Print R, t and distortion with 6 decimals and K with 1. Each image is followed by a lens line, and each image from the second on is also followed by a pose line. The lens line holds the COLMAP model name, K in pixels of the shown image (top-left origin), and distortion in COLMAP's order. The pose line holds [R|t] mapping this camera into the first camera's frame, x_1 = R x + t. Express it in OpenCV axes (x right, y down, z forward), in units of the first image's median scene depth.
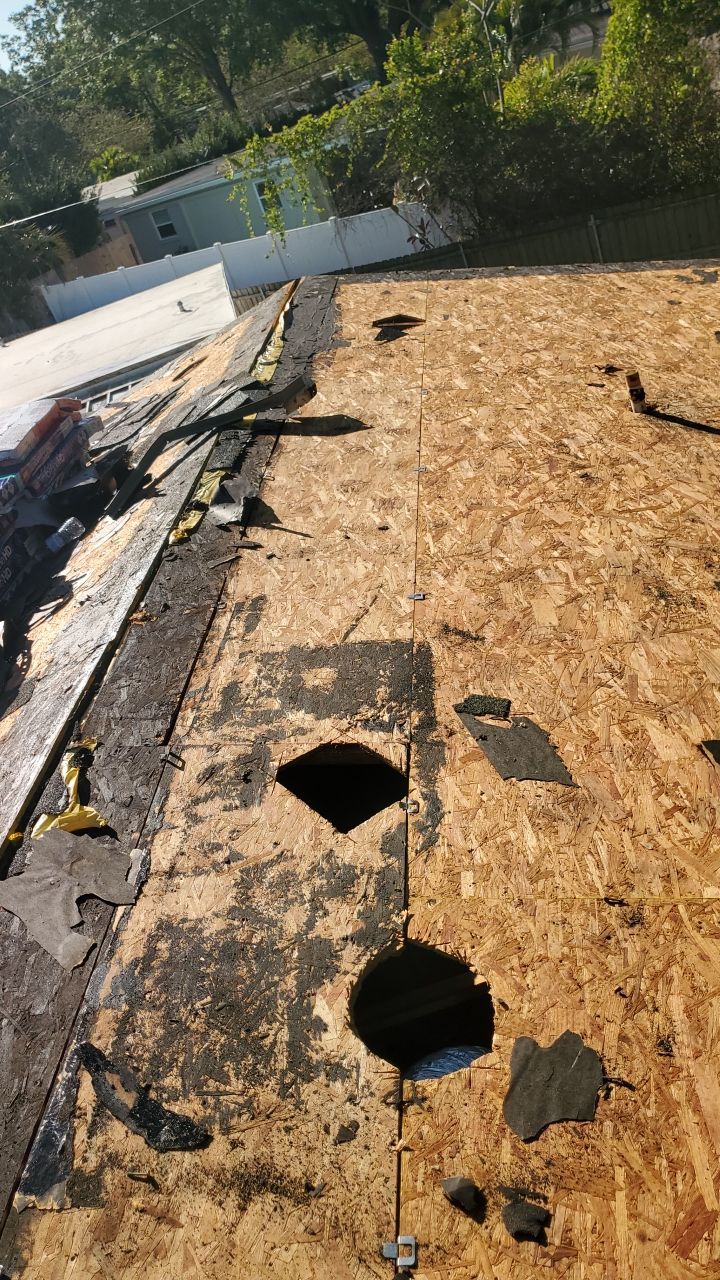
lens RADIAL K [[892.0, 0, 360.0], [0, 892.0, 640.0], [0, 0, 1]] dist [0.000754, 0.000002]
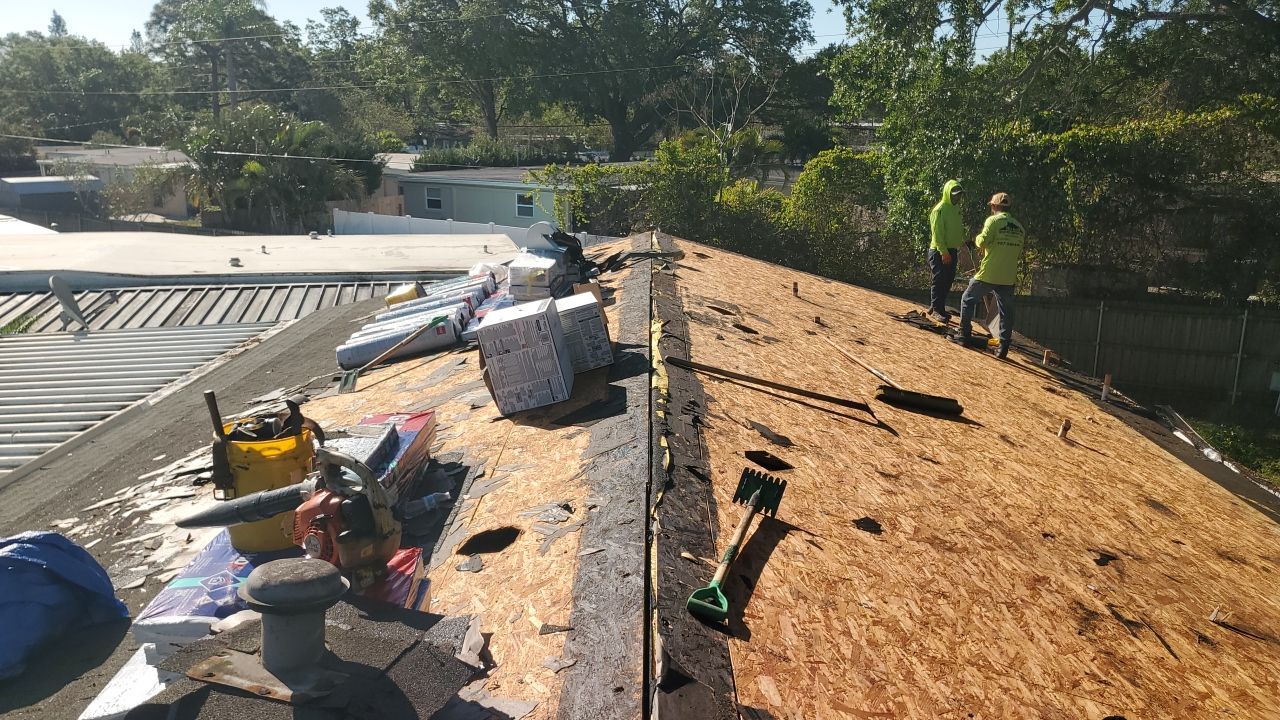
lens RADIAL K [[892.0, 0, 640.0], [0, 892.0, 360.0], [0, 0, 1]] dist [0.000754, 0.000002]
pose [[0.948604, 0.288440, 0.130198, -0.067522], [-0.229185, 0.909856, -0.345886, 0.148490], [-0.218229, 0.298269, 0.929199, -0.212984]]
